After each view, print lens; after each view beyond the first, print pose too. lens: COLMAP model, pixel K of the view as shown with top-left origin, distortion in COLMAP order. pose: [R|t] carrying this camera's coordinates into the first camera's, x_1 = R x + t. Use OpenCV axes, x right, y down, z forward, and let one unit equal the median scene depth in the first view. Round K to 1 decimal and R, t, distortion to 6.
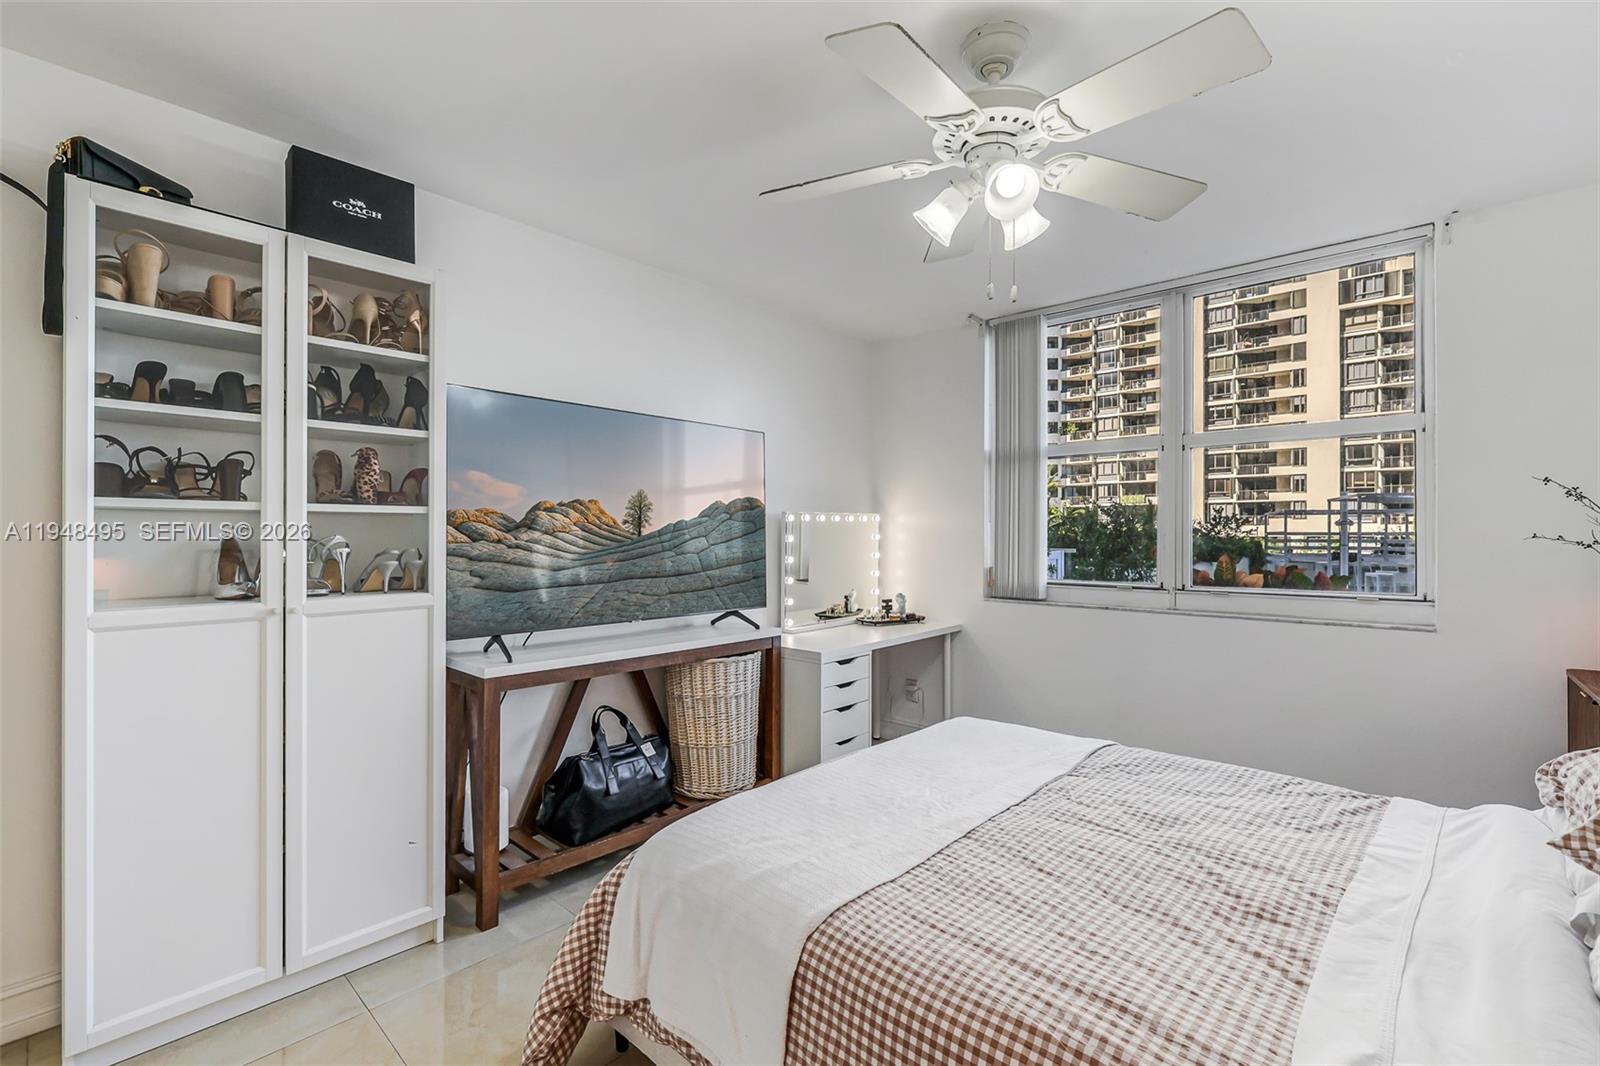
lens RADIAL K [[712.1, 0, 800.0], [0, 712.1, 533.0], [0, 0, 1]] dist [0.013052, -0.000070]
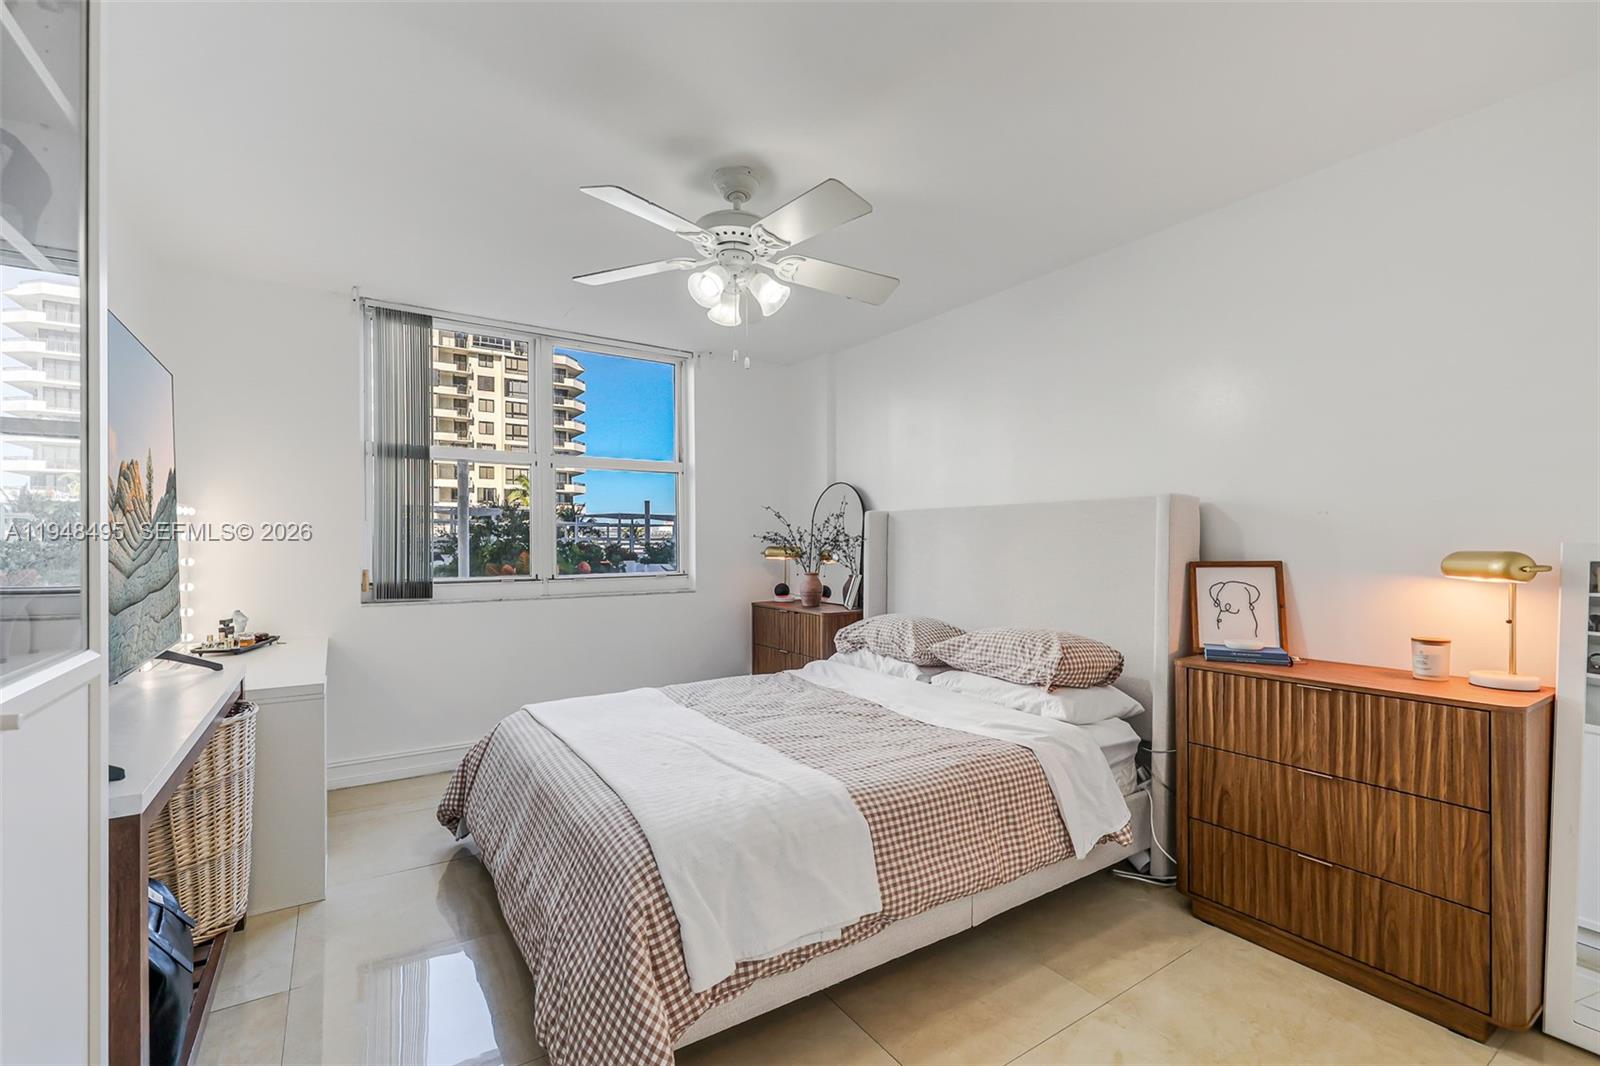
lens RADIAL K [[685.4, 0, 790.7], [0, 685.4, 558.3], [0, 0, 1]] dist [-0.000854, -0.000122]
pose [[0.247923, -0.027111, 0.968400, -0.834102], [-0.001439, 0.999597, 0.028353, 0.013590], [-0.968779, -0.008423, 0.247784, 0.474887]]
